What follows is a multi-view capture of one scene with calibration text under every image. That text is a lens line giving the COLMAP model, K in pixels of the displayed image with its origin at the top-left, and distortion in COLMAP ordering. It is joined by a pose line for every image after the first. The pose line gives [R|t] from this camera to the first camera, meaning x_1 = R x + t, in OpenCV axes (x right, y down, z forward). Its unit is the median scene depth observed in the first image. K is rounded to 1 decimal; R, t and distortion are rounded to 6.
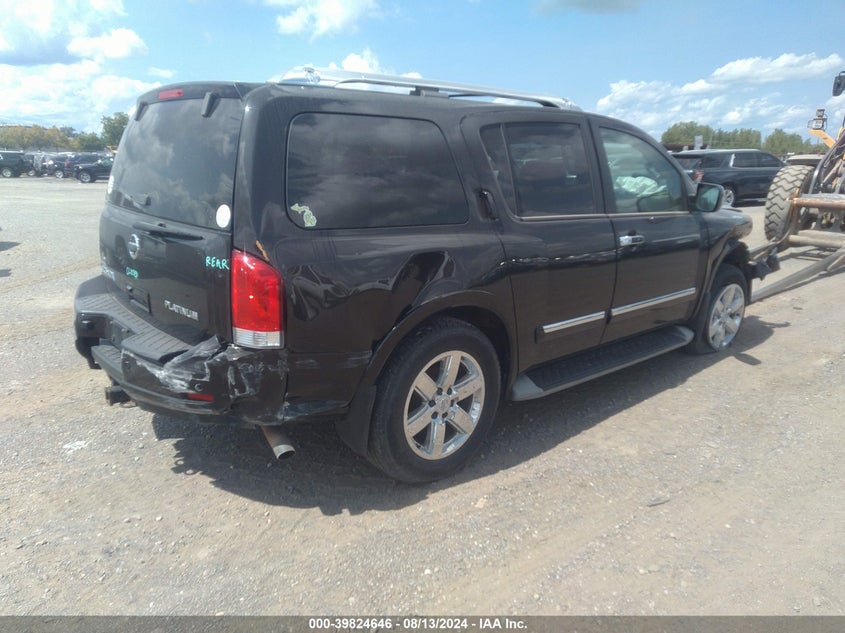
lens RADIAL K [[669.2, 0, 422.5], [0, 669.2, 316.5], [0, 0, 1]] dist [0.002841, 0.000856]
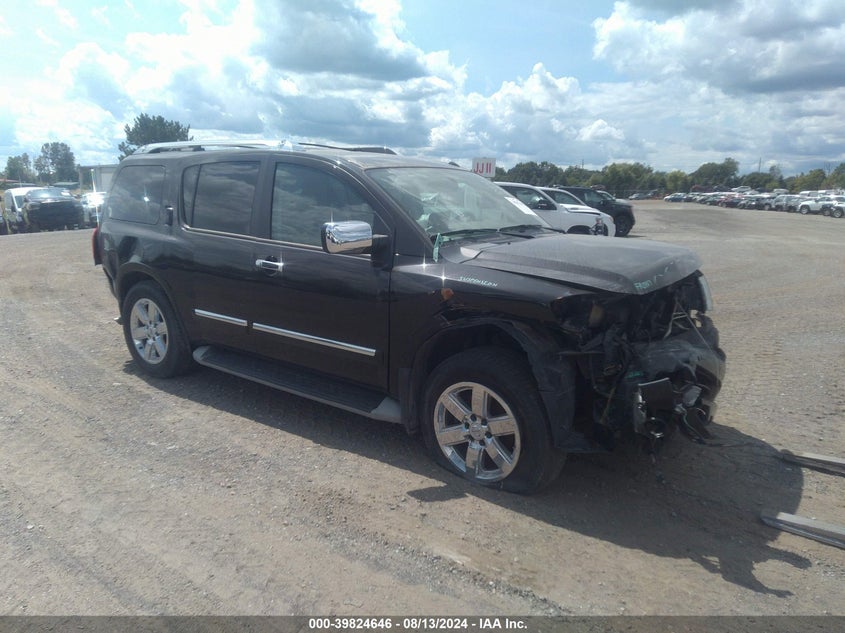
lens RADIAL K [[669.2, 0, 422.5], [0, 669.2, 316.5], [0, 0, 1]] dist [0.002841, 0.000856]
pose [[0.129328, 0.211930, -0.968690, 1.237149], [-0.199027, 0.962562, 0.184018, -0.260331], [0.971423, 0.168997, 0.166666, 0.936514]]
